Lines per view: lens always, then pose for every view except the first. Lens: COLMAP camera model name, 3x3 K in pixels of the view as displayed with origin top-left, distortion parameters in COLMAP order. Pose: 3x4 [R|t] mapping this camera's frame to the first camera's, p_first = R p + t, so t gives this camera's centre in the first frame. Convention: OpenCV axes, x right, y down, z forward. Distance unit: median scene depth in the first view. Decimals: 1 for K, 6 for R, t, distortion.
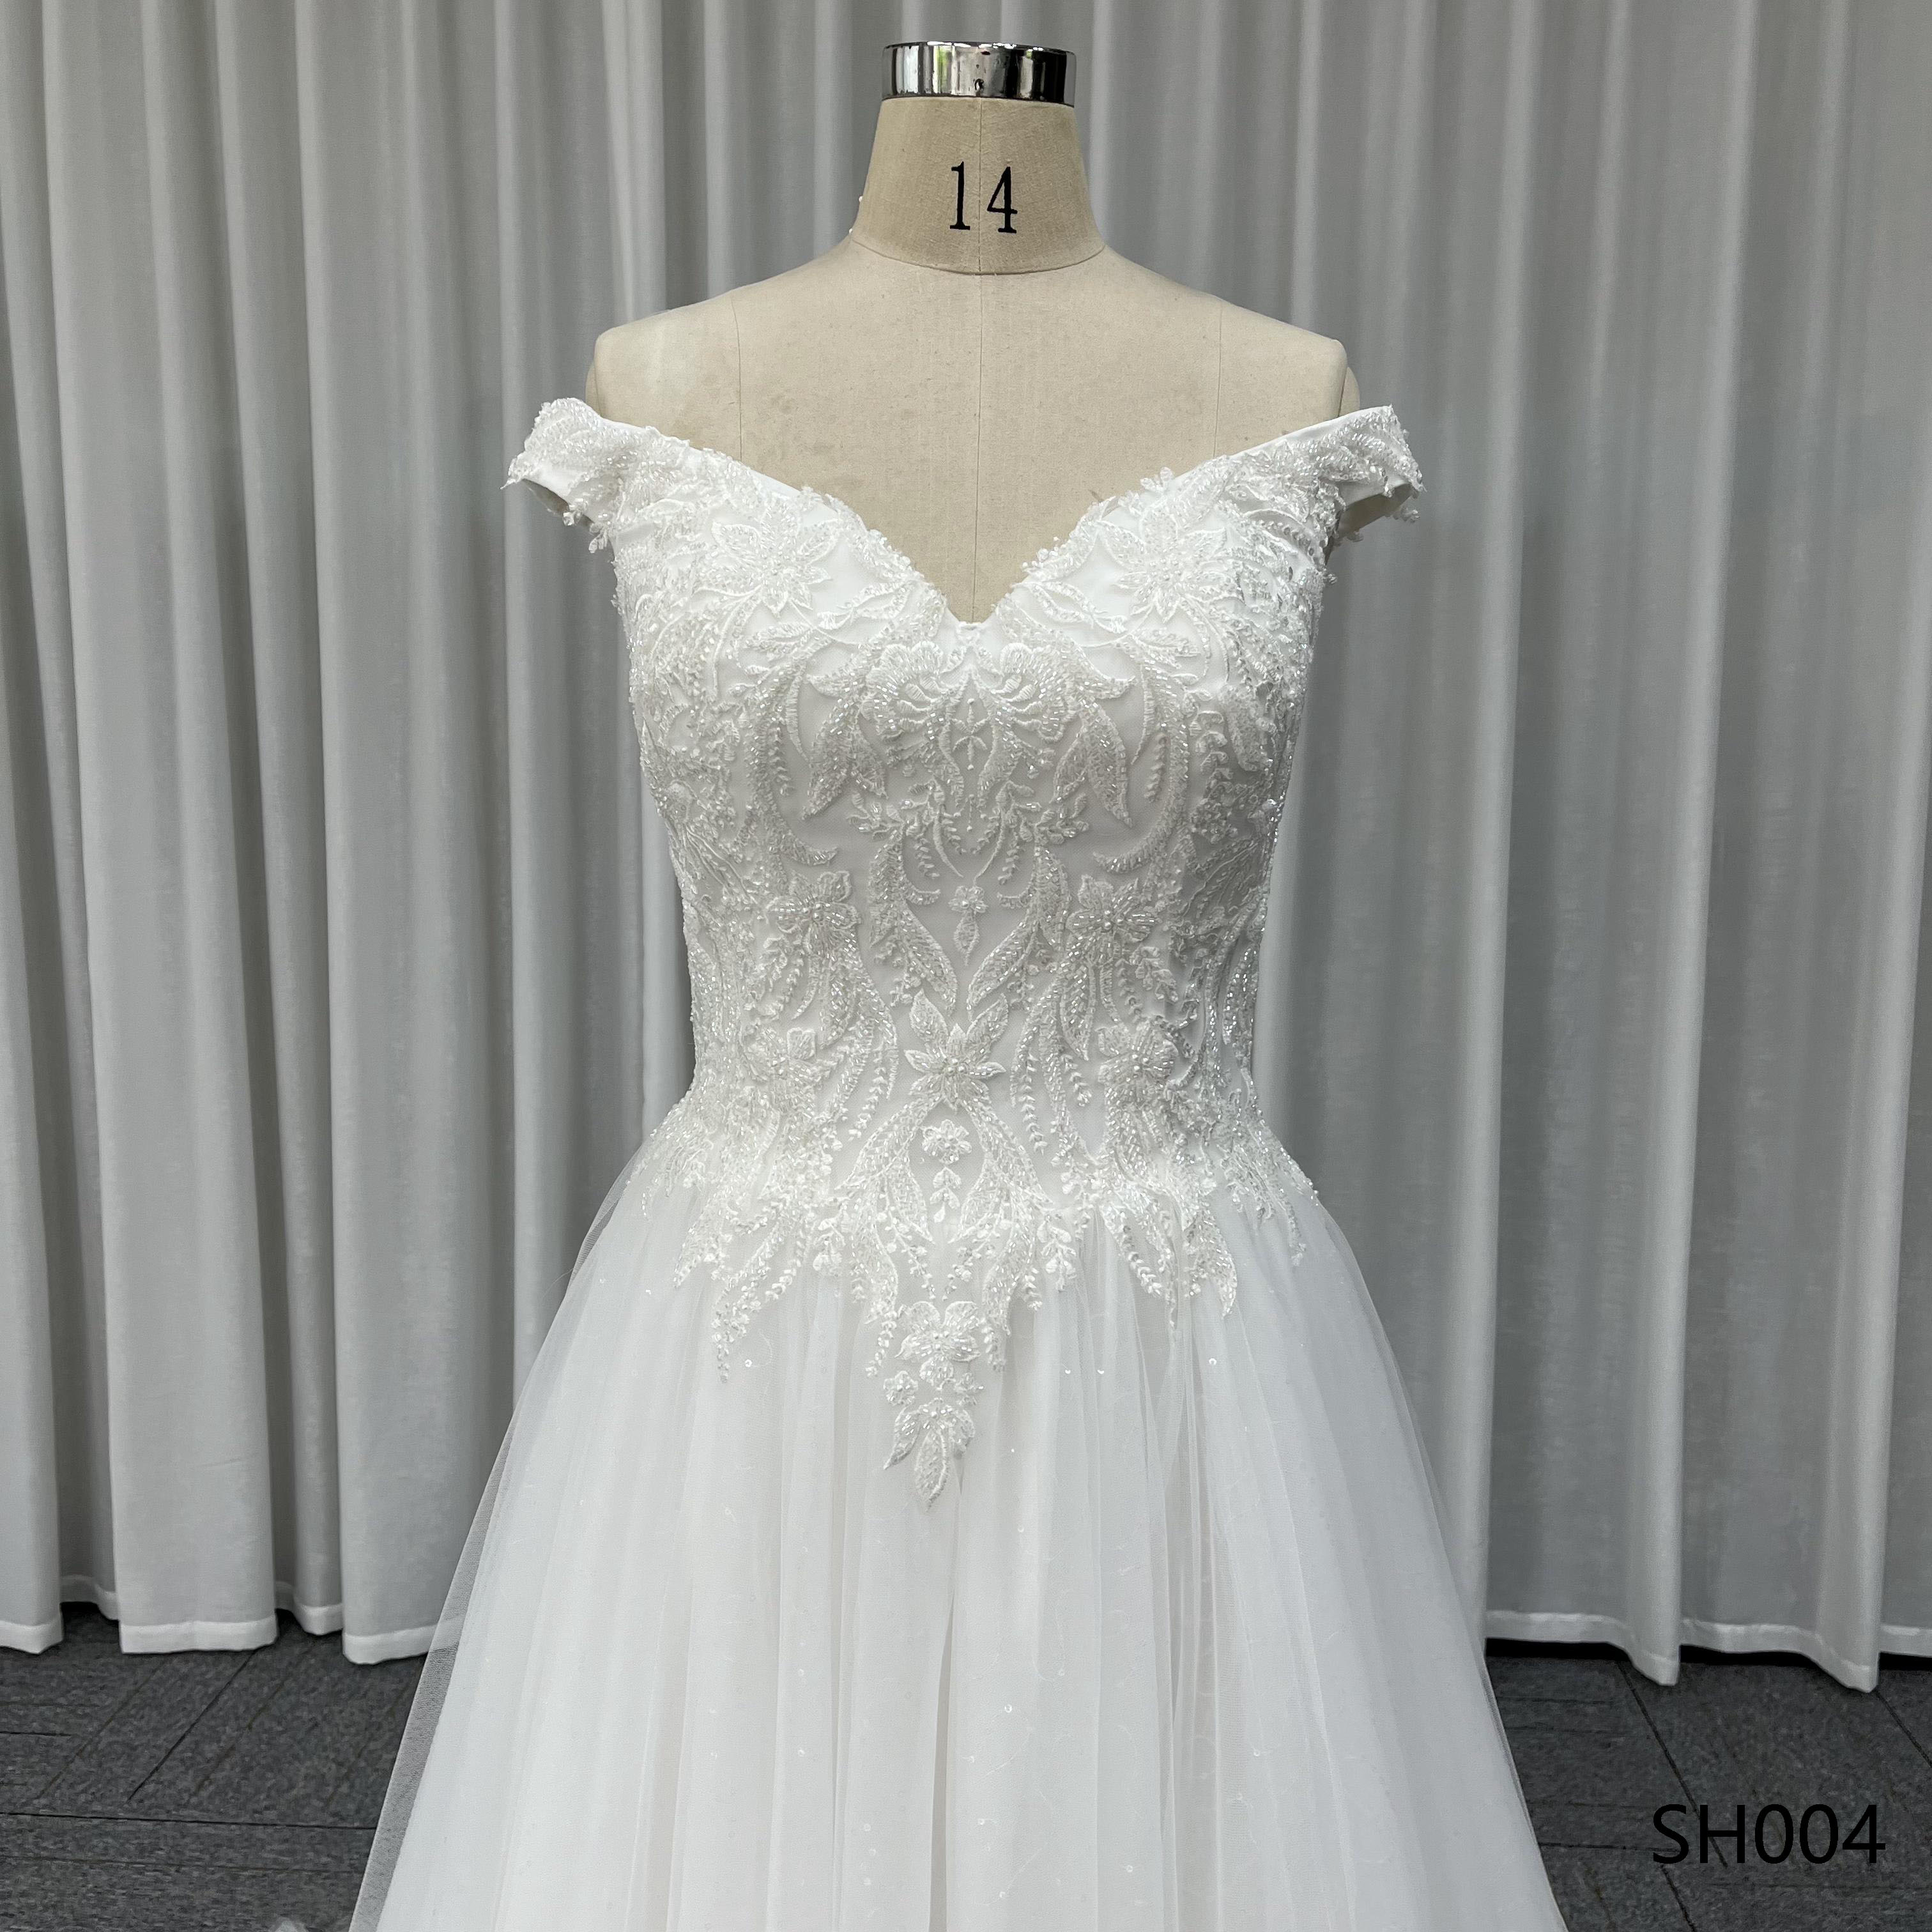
lens RADIAL K [[1973.9, 0, 964.4], [0, 1973.9, 985.3], [0, 0, 1]] dist [0.033267, 0.000000]
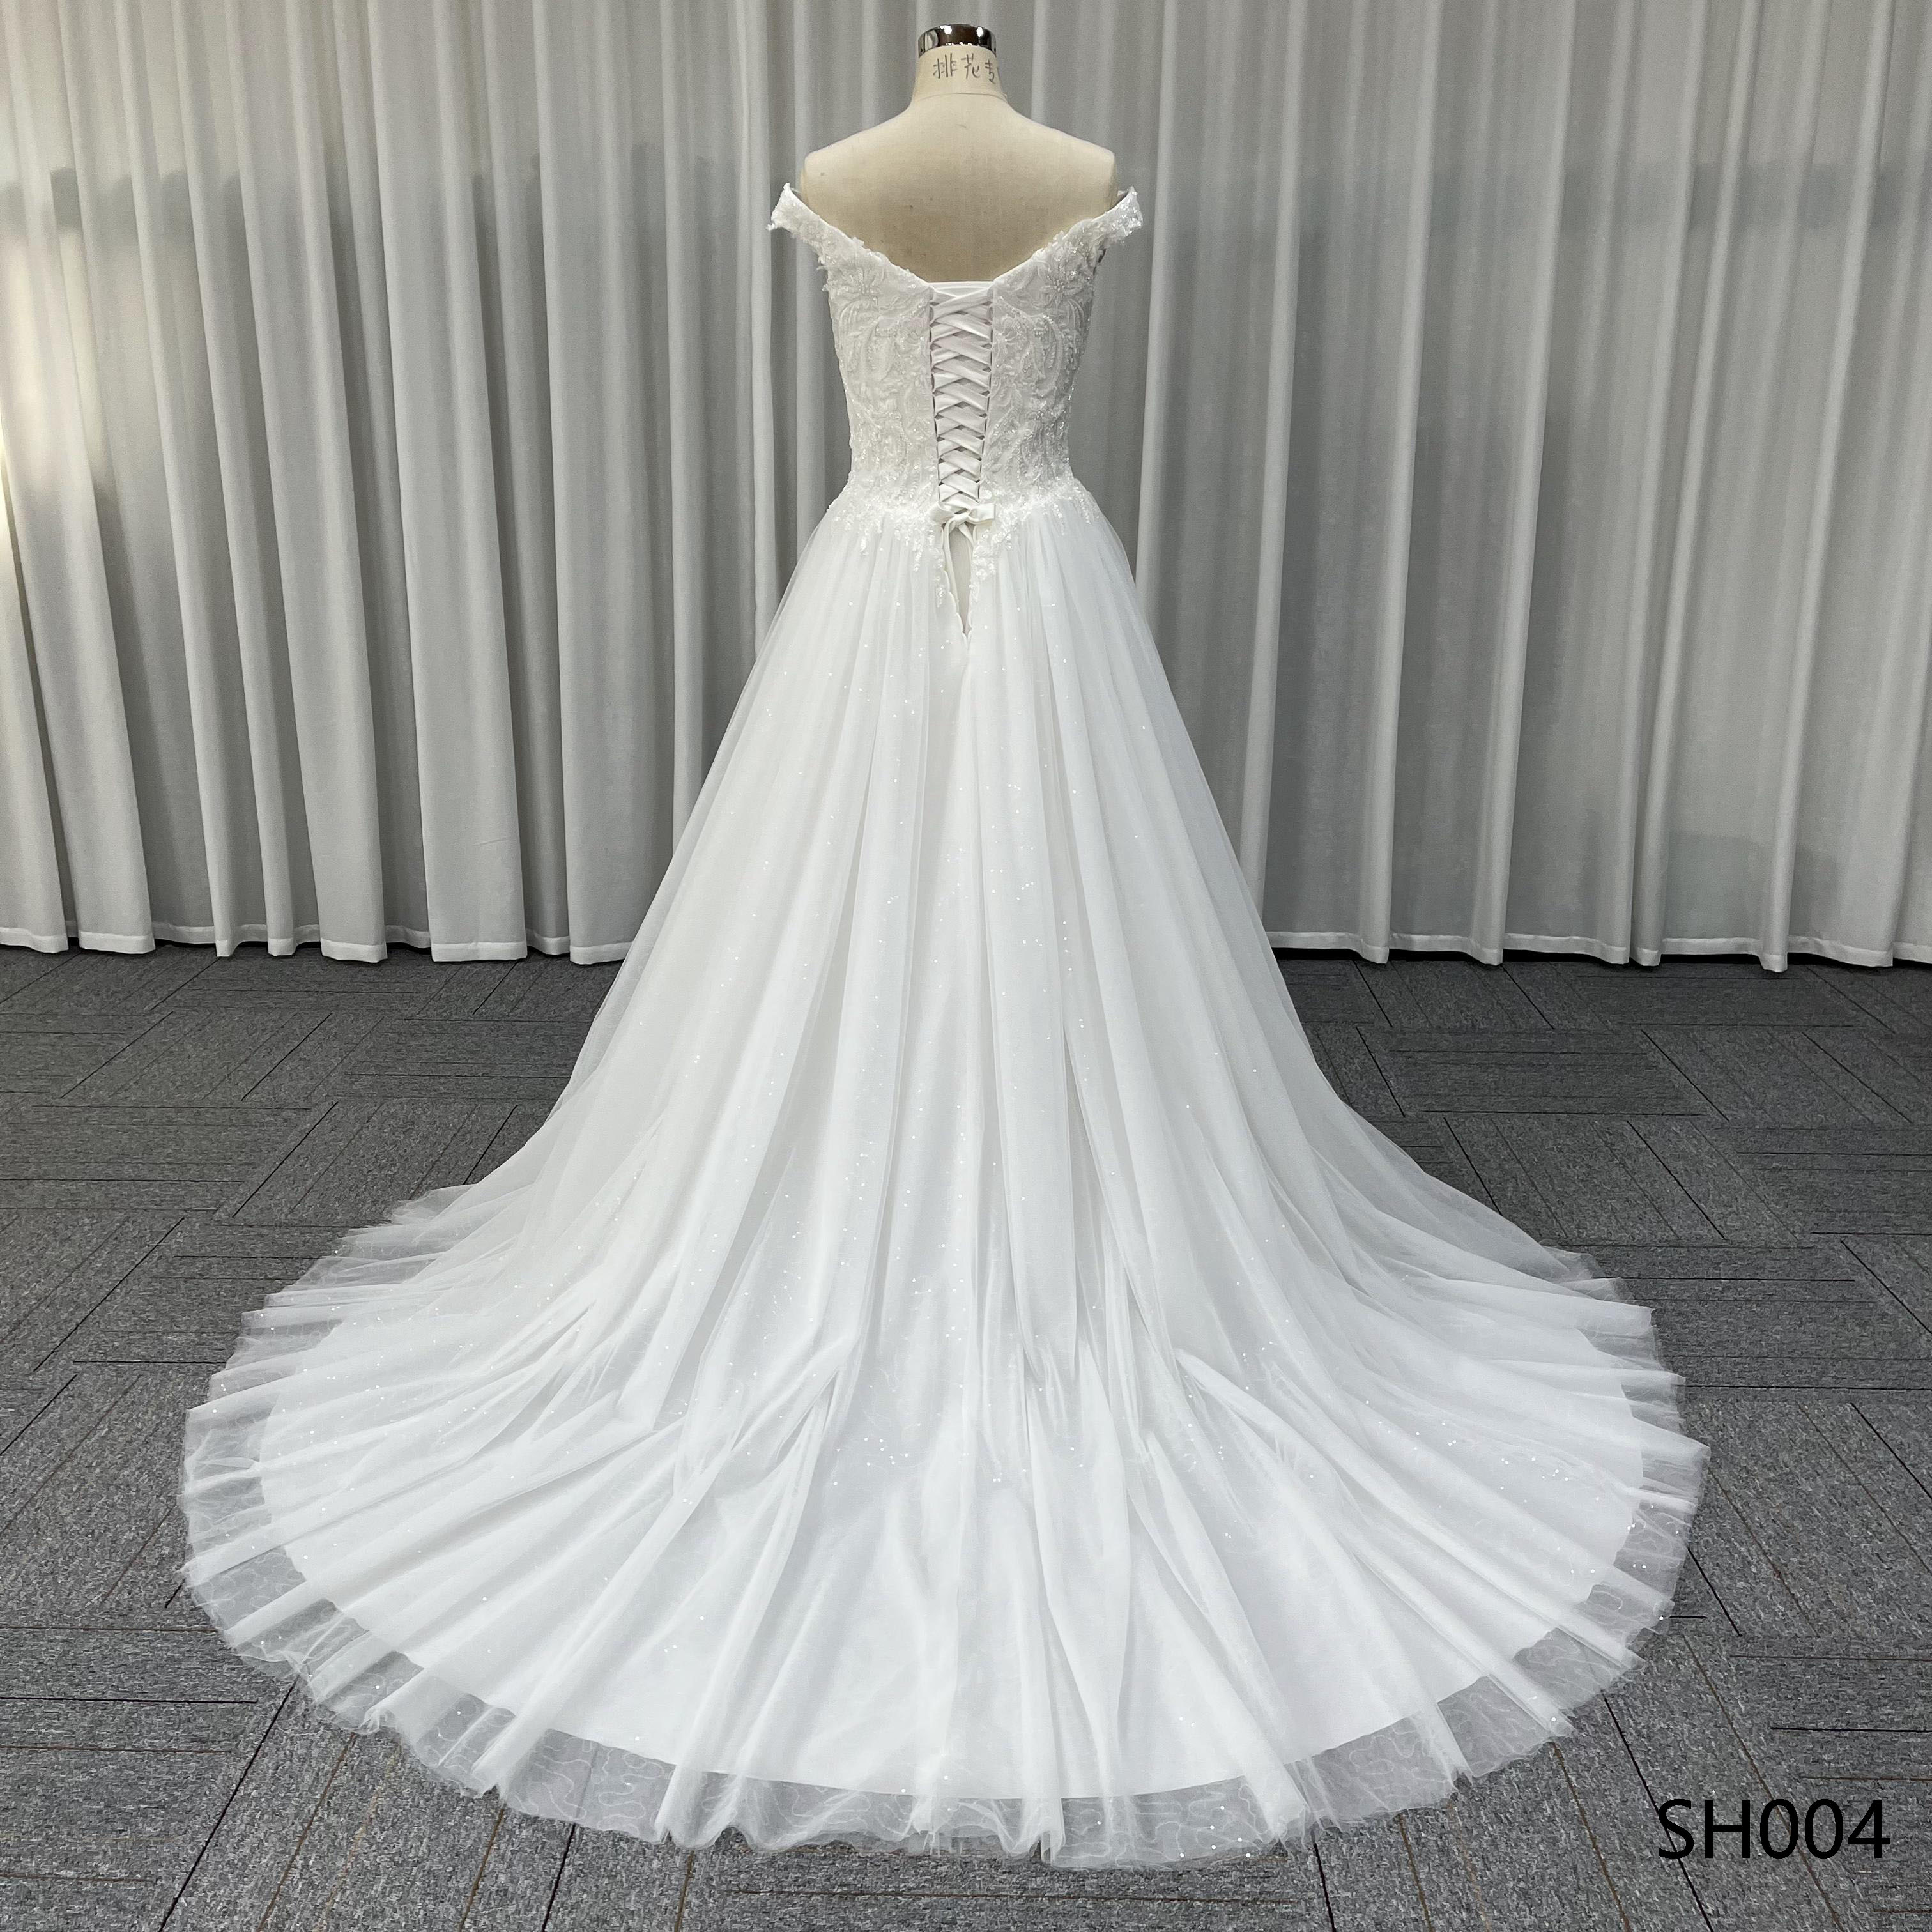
lens RADIAL K [[1973.9, 0, 972.5], [0, 1973.9, 985.3], [0, 0, 1]] dist [0.033267, 0.000000]
pose [[0.998937, -0.010531, 0.044871, -0.178994], [0.004160, 0.990174, 0.139780, 0.395948], [-0.045902, -0.139445, 0.989165, -1.819720]]
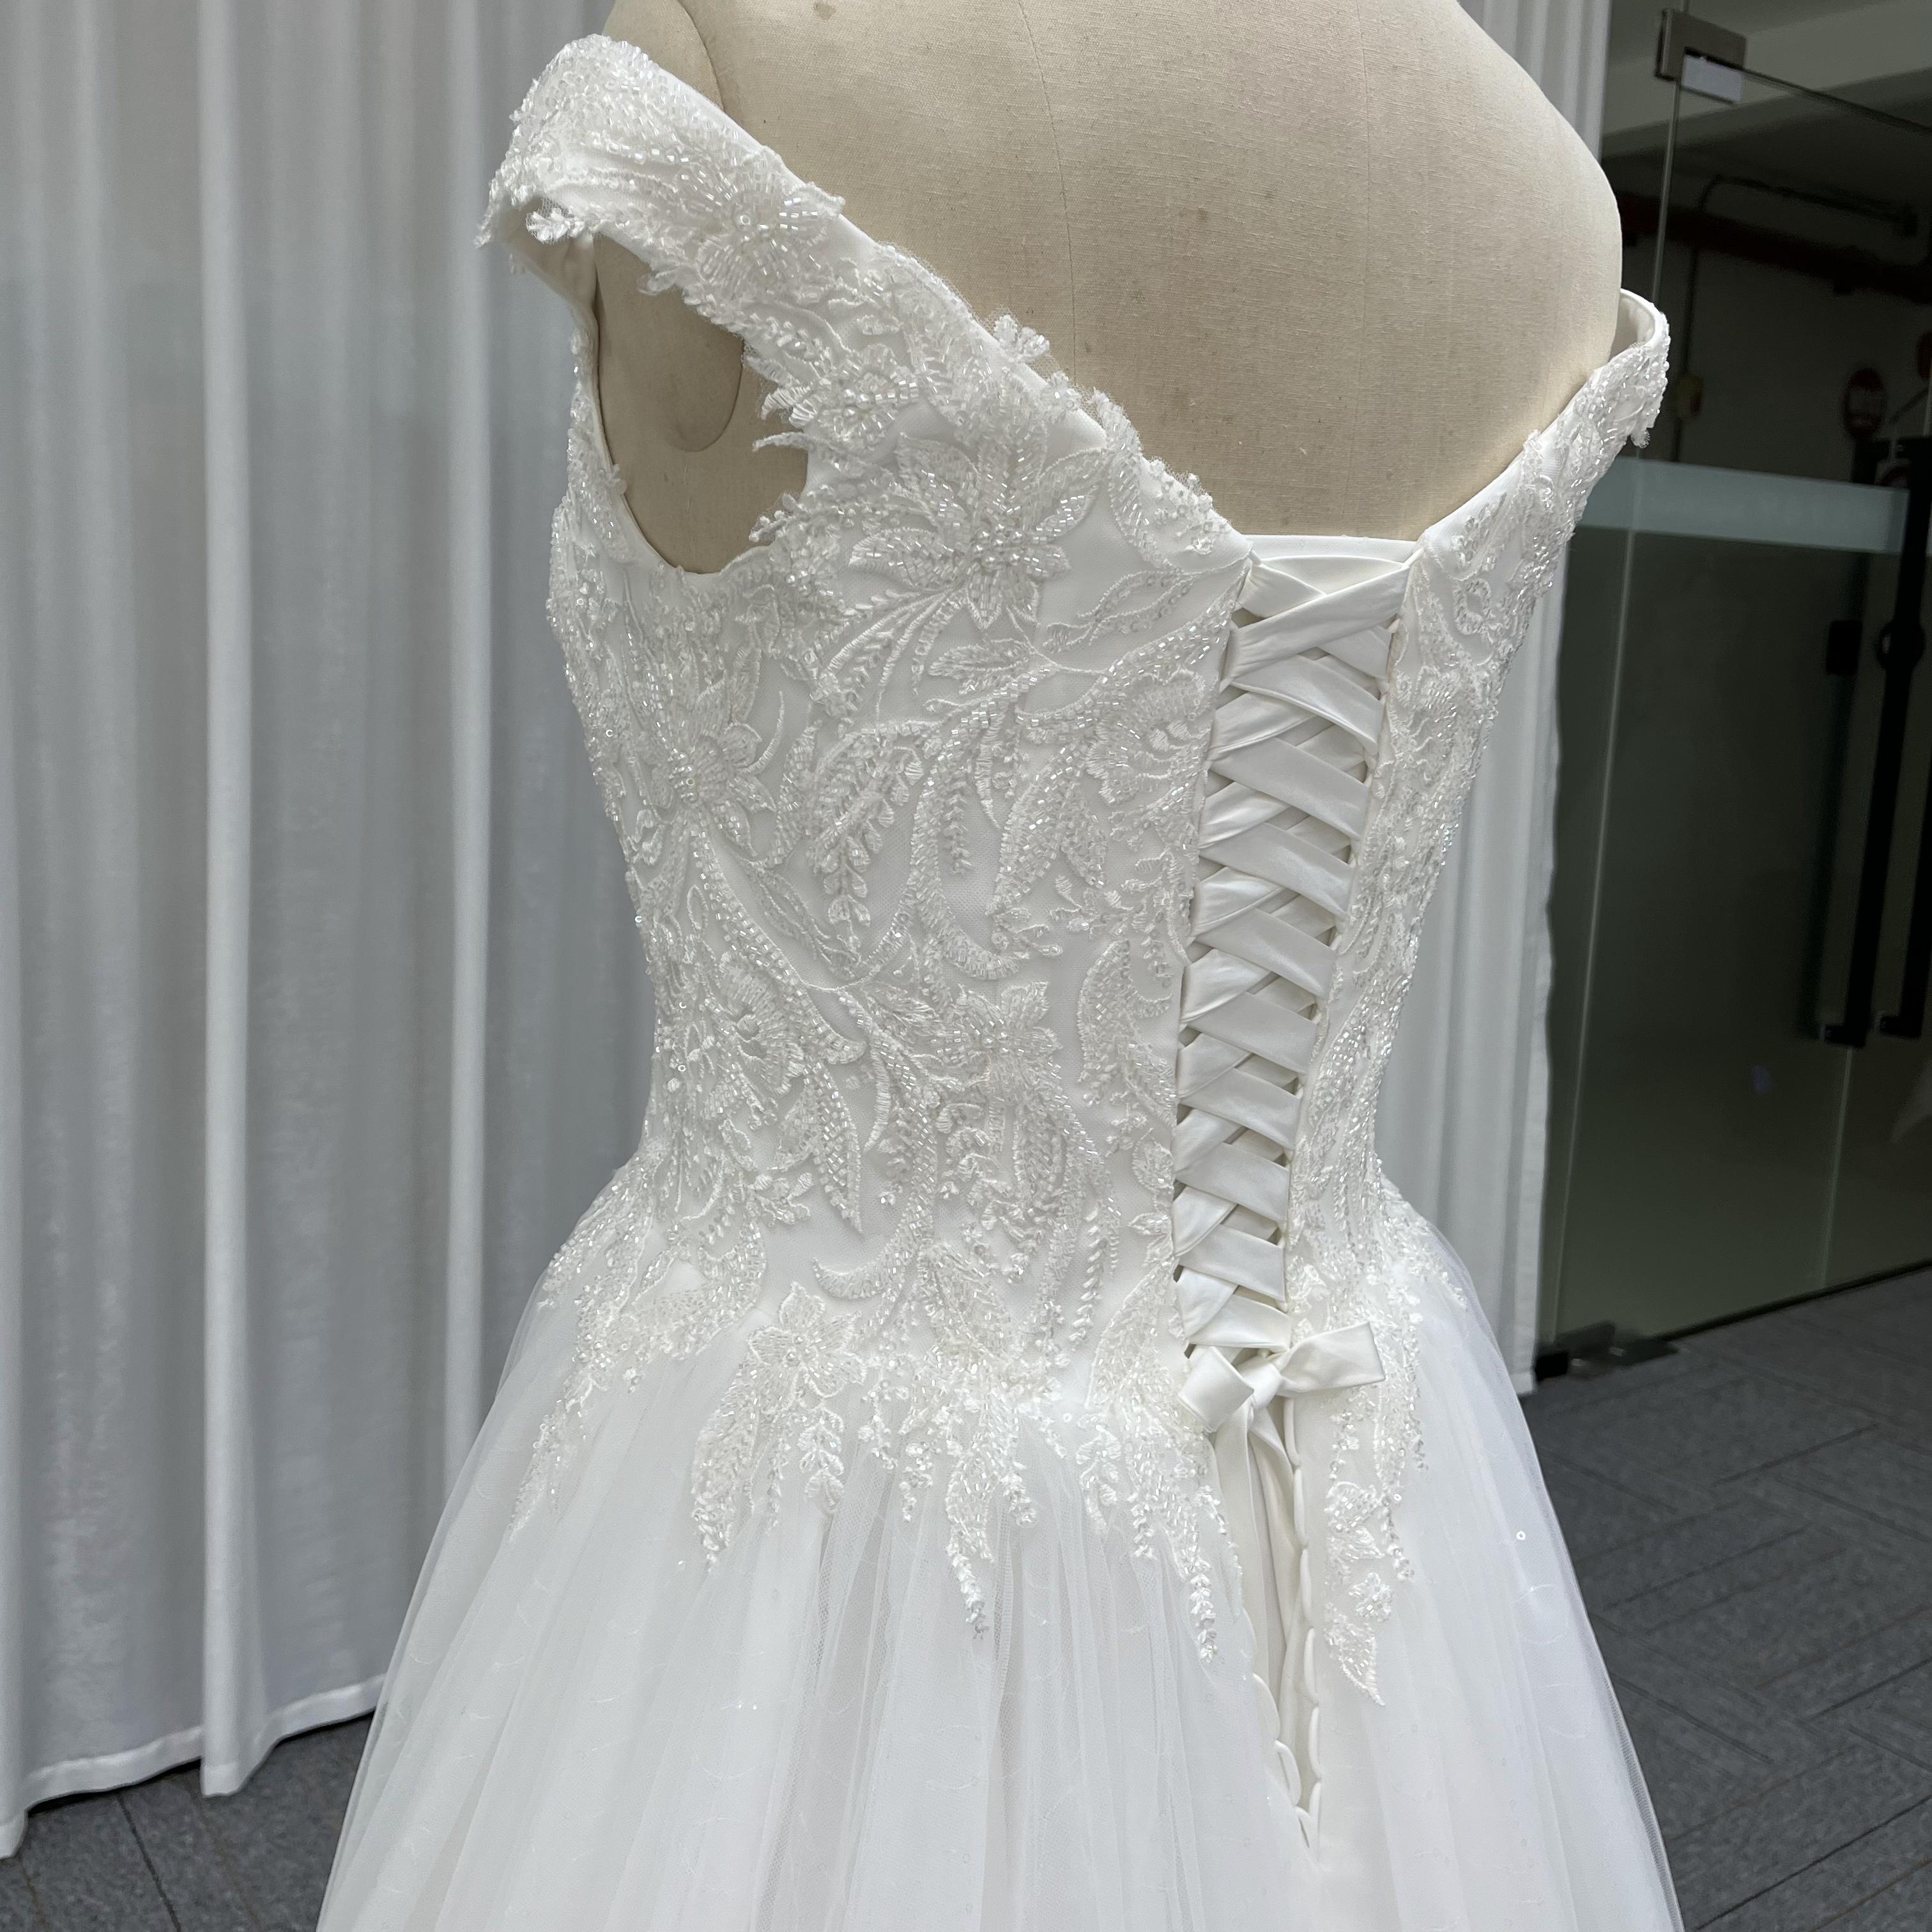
lens RADIAL K [[1973.9, 0, 983.0], [0, 1973.9, 973.2], [0, 0, 1]] dist [0.033267, 0.000000]
pose [[0.777069, -0.086179, 0.623488, -0.584037], [0.068493, 0.996278, 0.052342, -0.059701], [-0.625678, 0.002031, 0.780079, 0.480430]]
